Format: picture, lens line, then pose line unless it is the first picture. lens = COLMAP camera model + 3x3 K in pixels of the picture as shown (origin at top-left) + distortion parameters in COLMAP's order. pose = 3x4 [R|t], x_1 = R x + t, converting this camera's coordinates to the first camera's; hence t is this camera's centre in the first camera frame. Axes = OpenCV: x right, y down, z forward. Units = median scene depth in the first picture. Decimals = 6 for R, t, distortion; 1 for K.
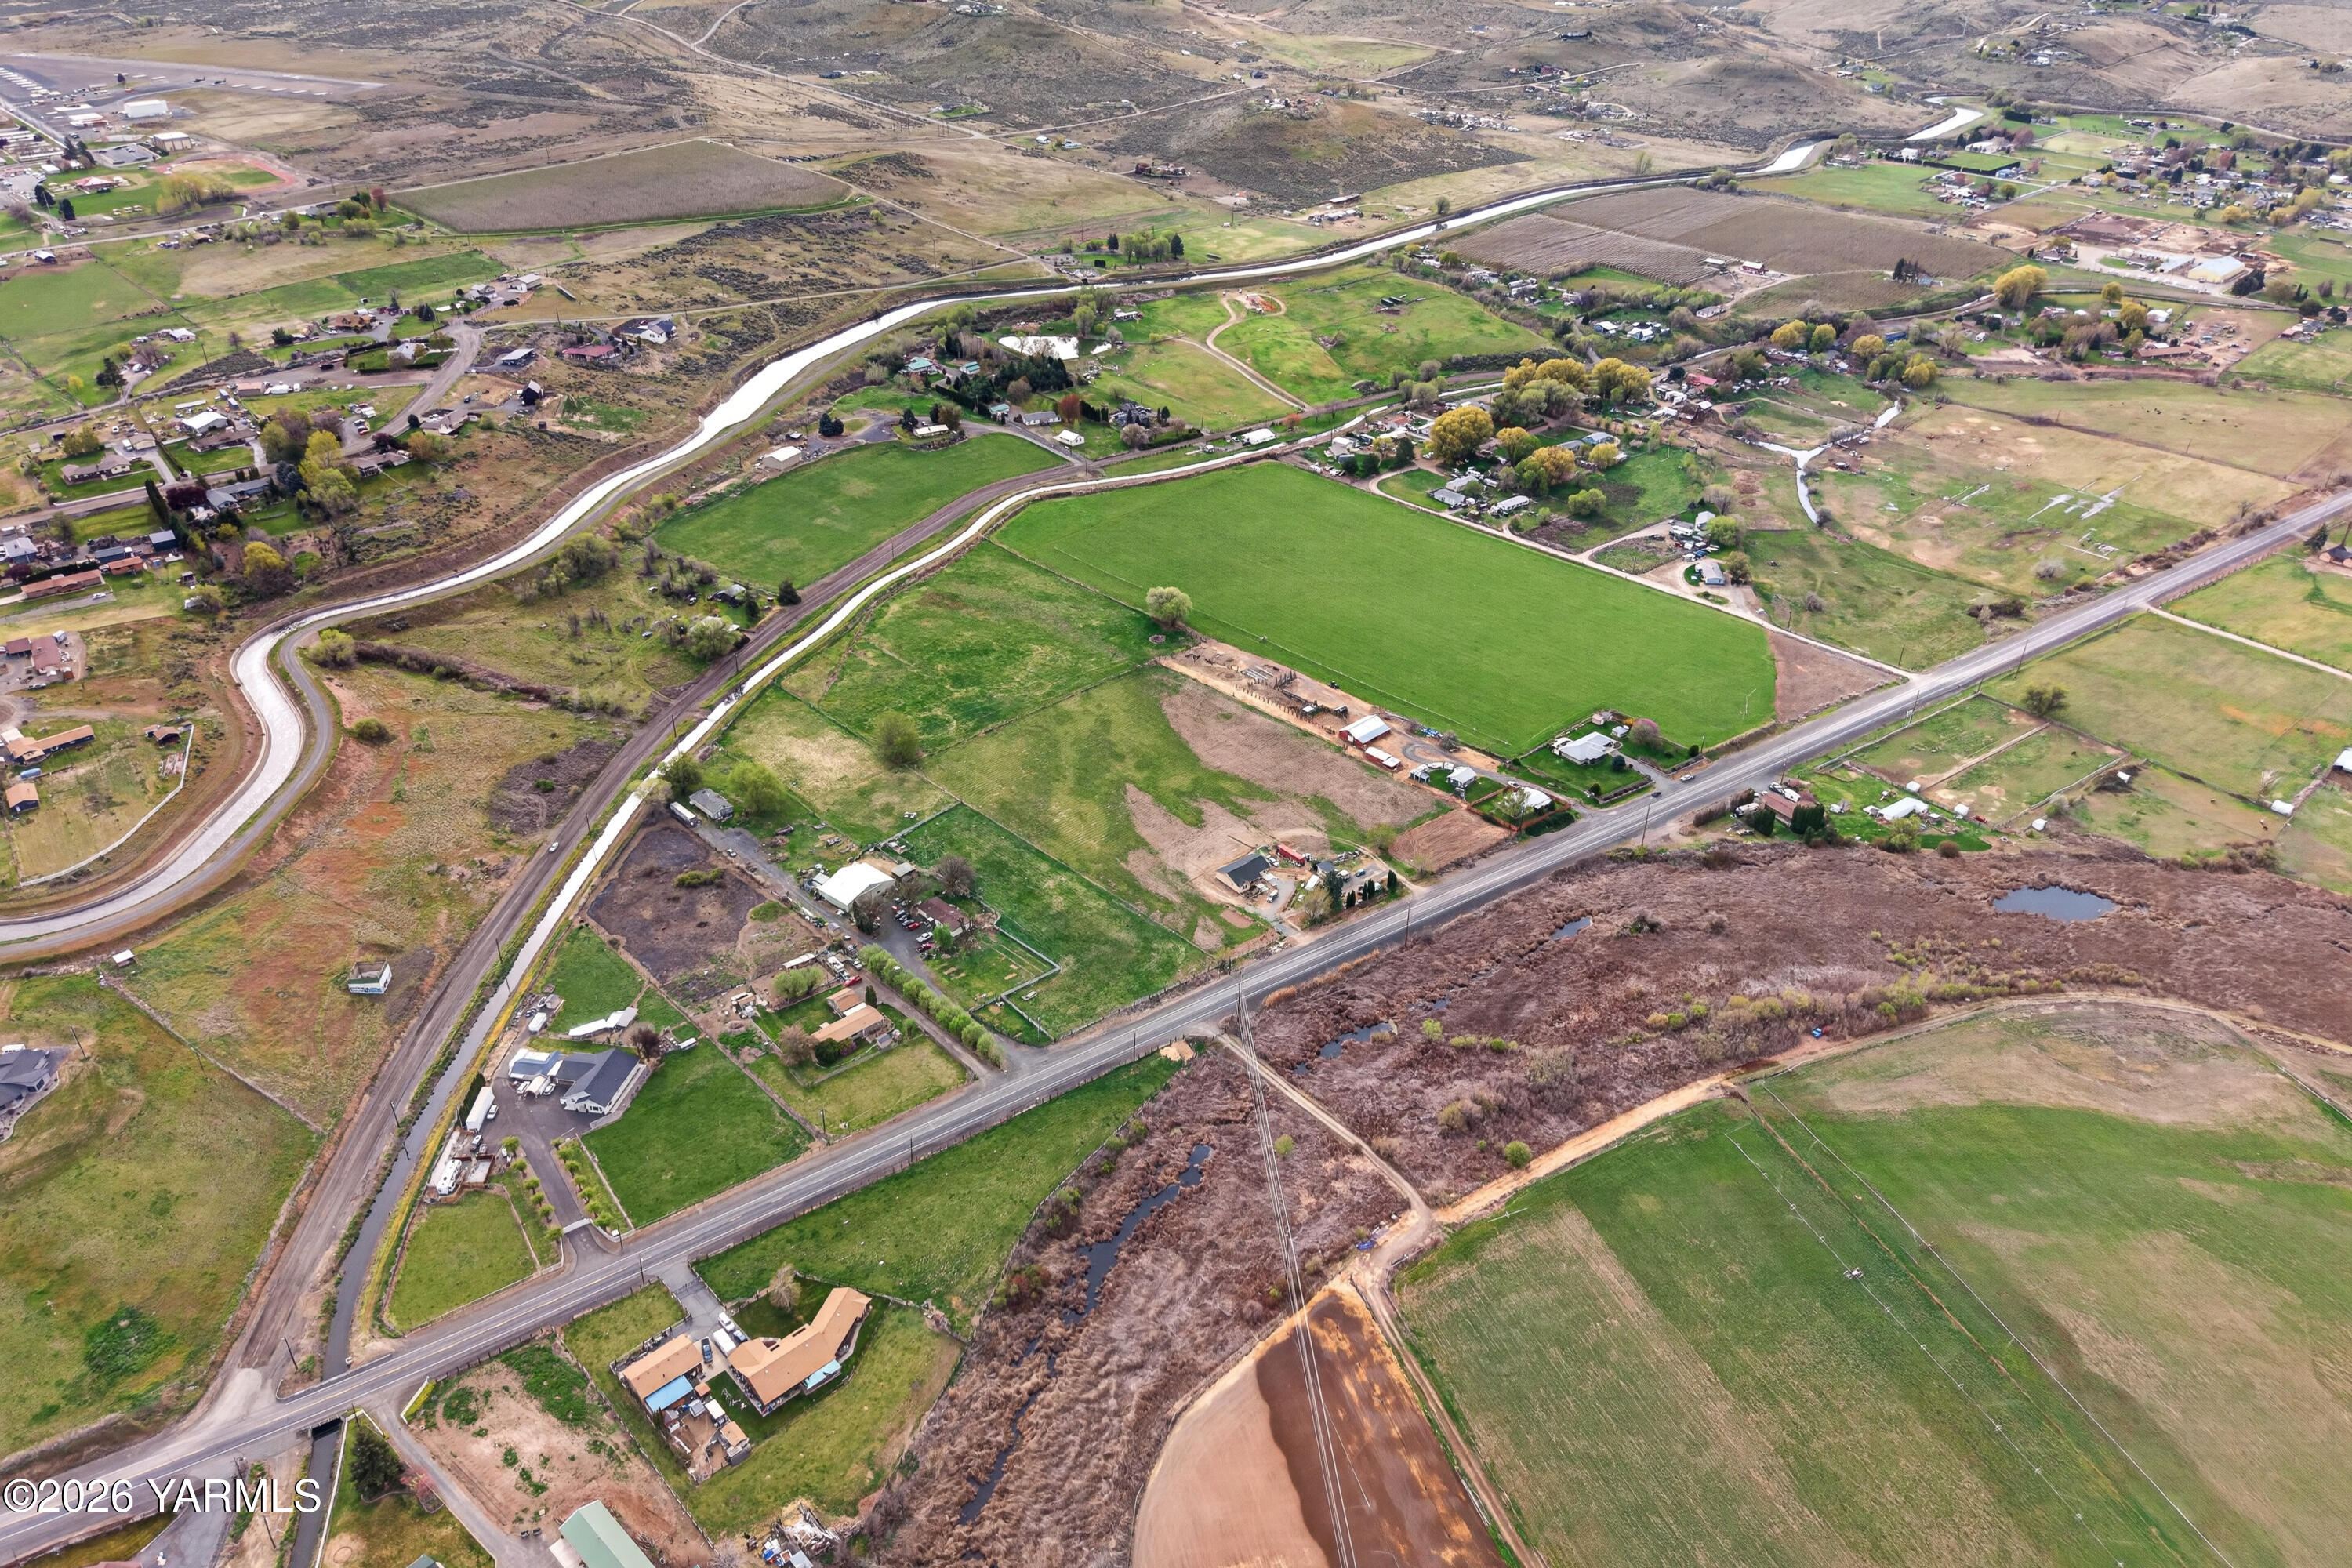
lens RADIAL K [[1564.9, 0, 1173.8], [0, 1564.9, 776.8], [0, 0, 1]] dist [0.079108, -0.081931]
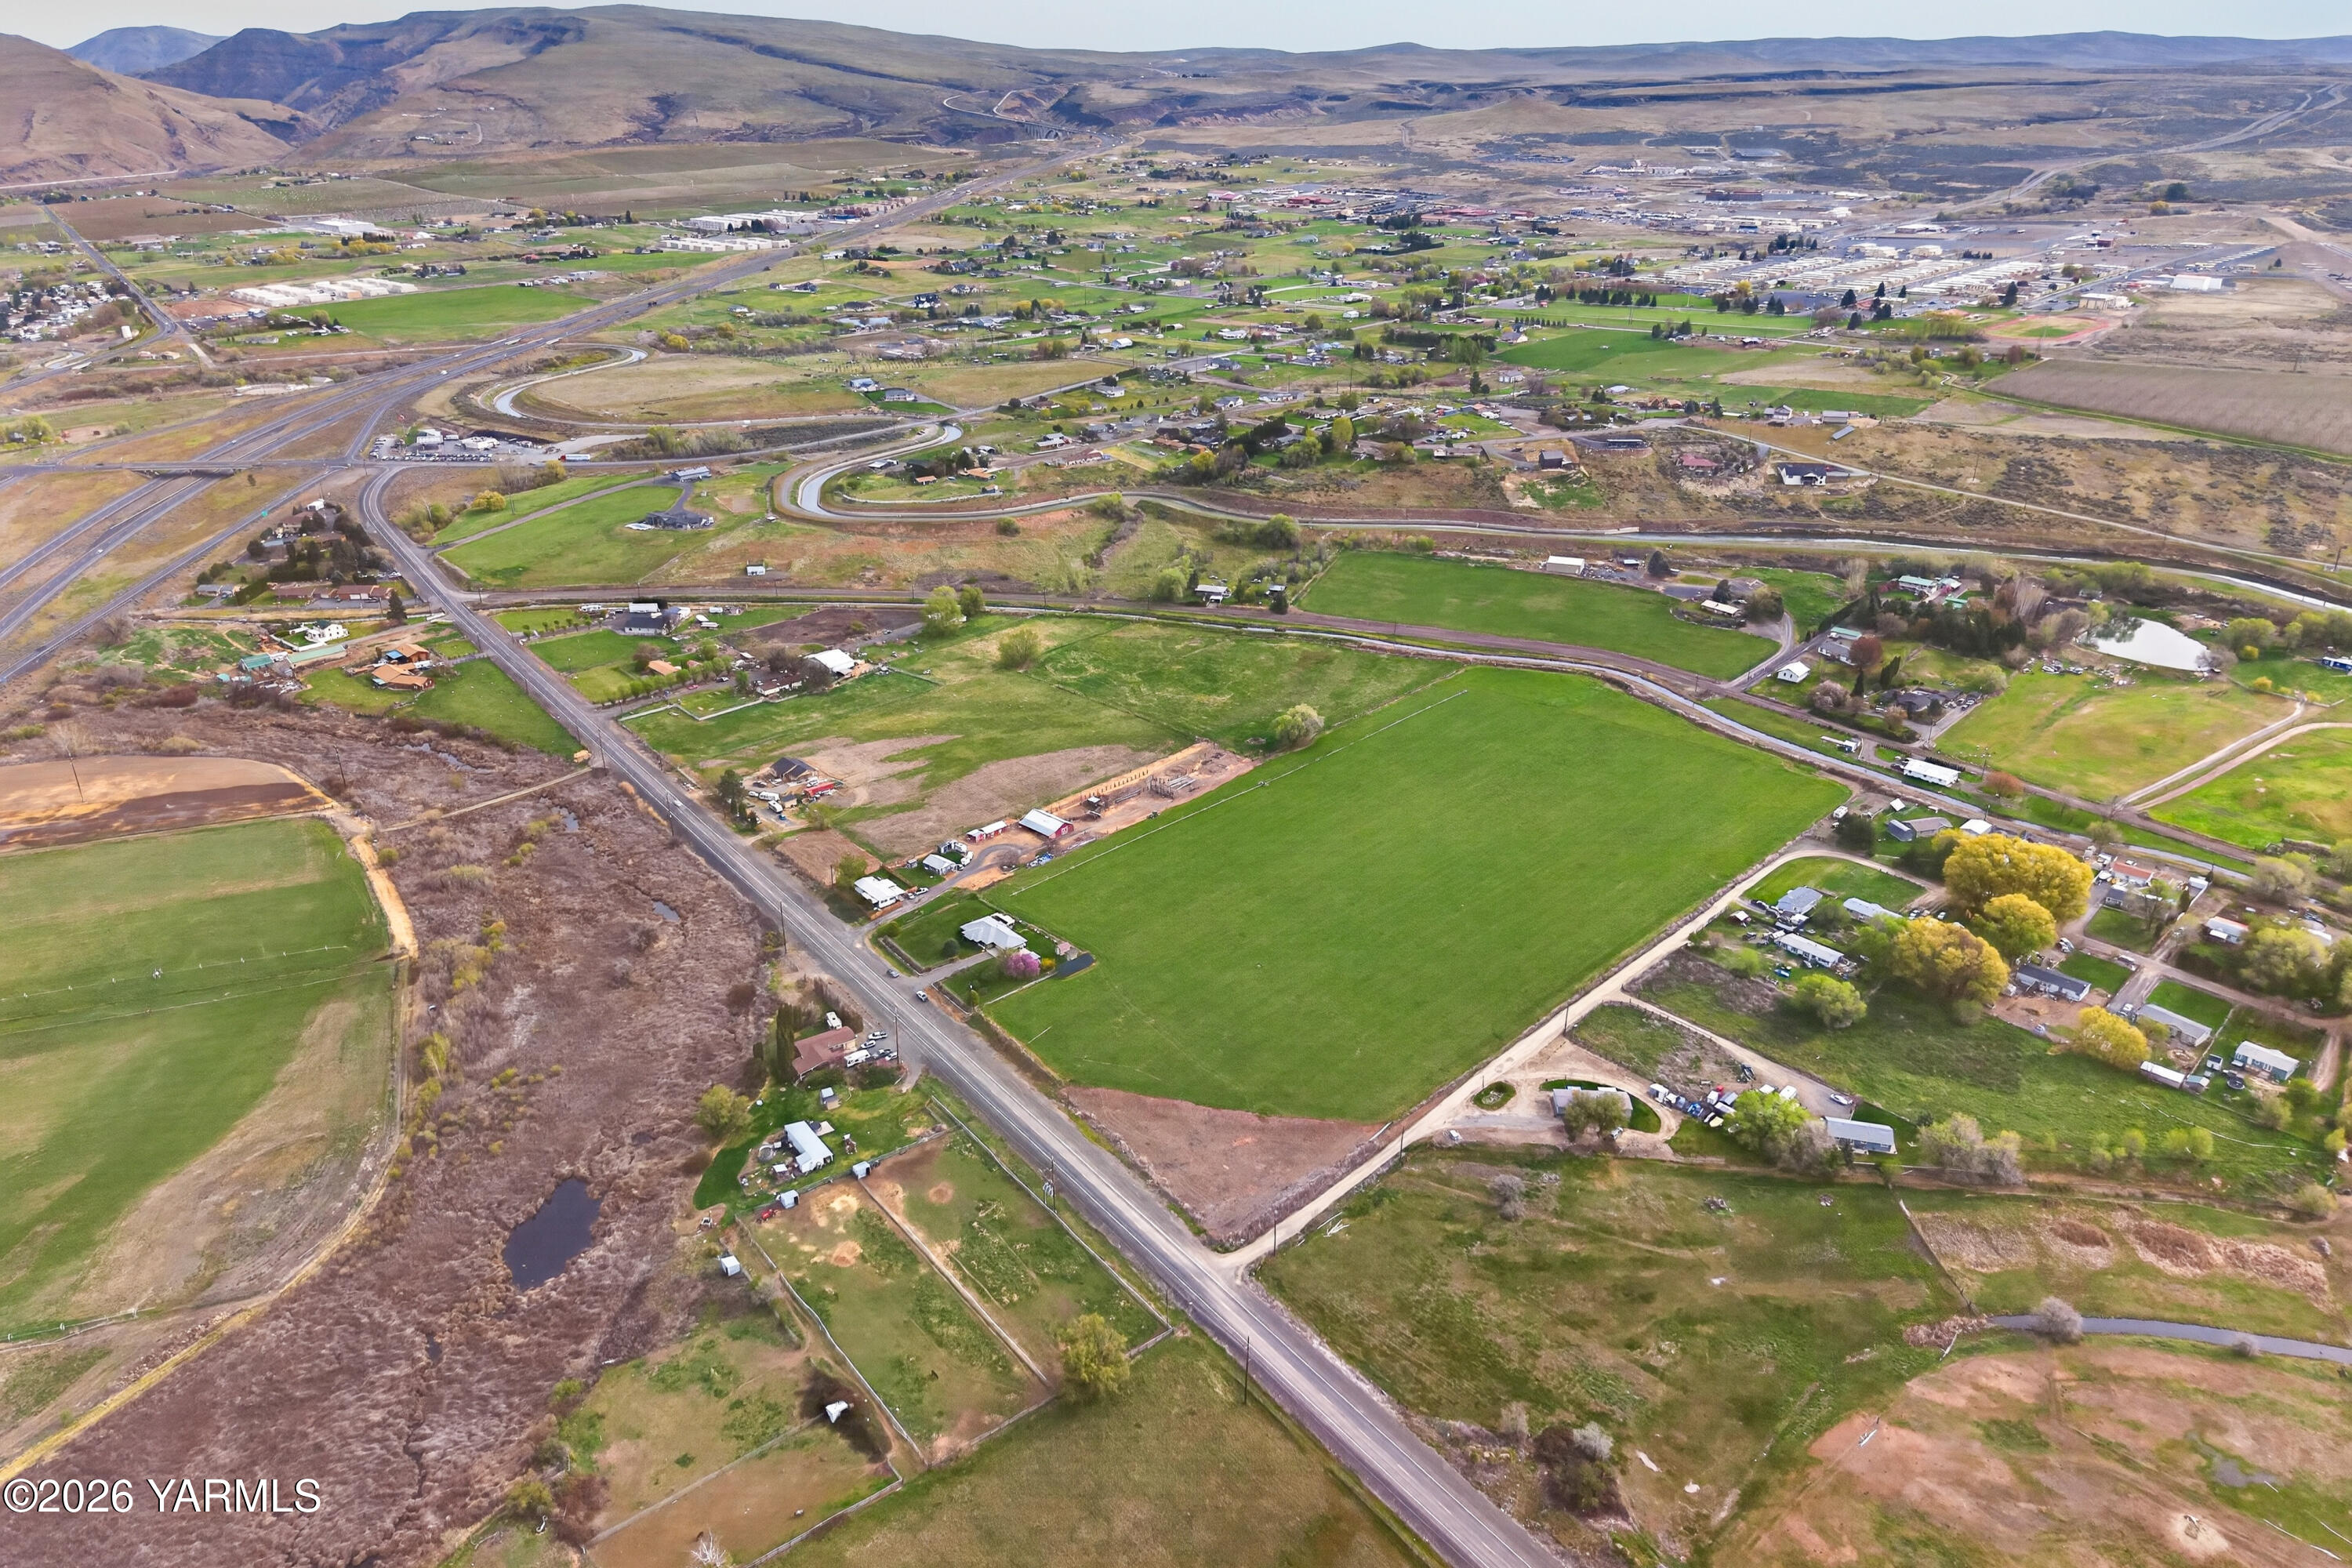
lens RADIAL K [[1564.9, 0, 1183.7], [0, 1564.9, 818.7], [0, 0, 1]] dist [0.079108, -0.081931]
pose [[0.032506, 0.415382, -0.909066, 0.985133], [-0.512648, 0.787718, 0.341603, -0.398666], [0.857984, 0.454926, 0.238550, 0.854401]]
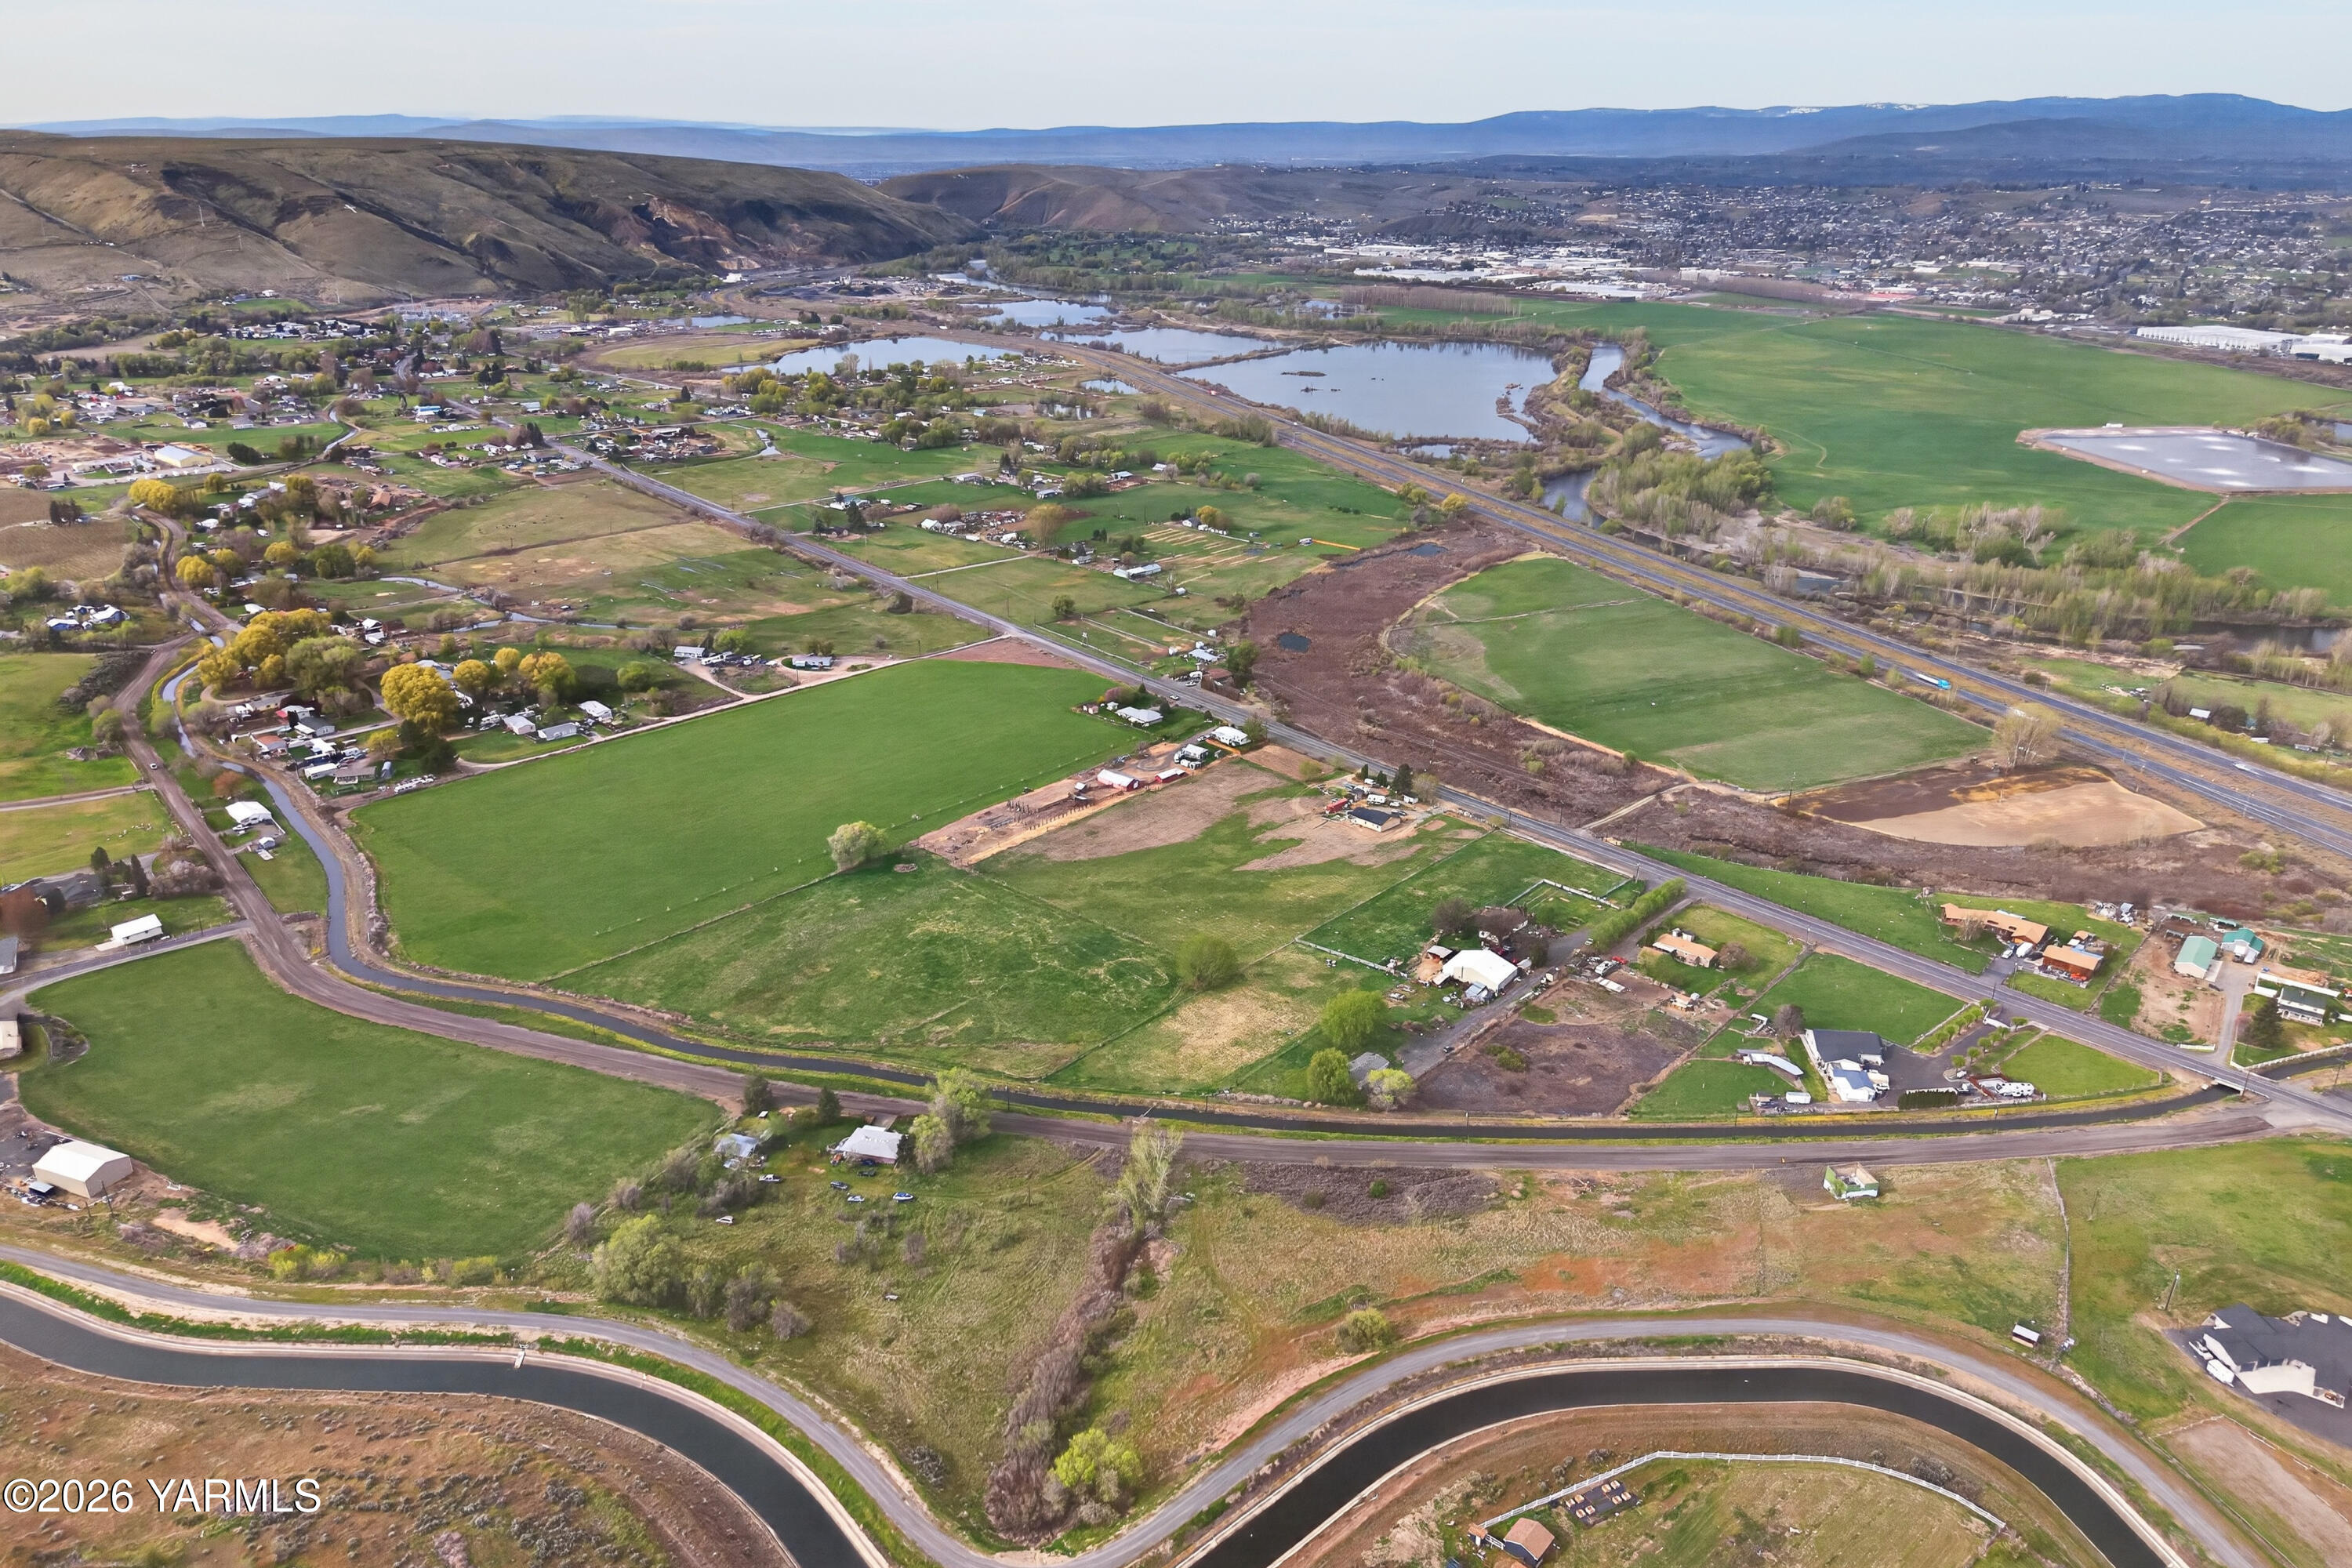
lens RADIAL K [[1564.9, 0, 1178.8], [0, 1564.9, 817.2], [0, 0, 1]] dist [0.079108, -0.081931]
pose [[-0.076174, -0.393079, 0.916344, -0.898203], [0.506201, 0.776530, 0.375183, -0.401352], [-0.859045, 0.492433, 0.139826, 0.833347]]
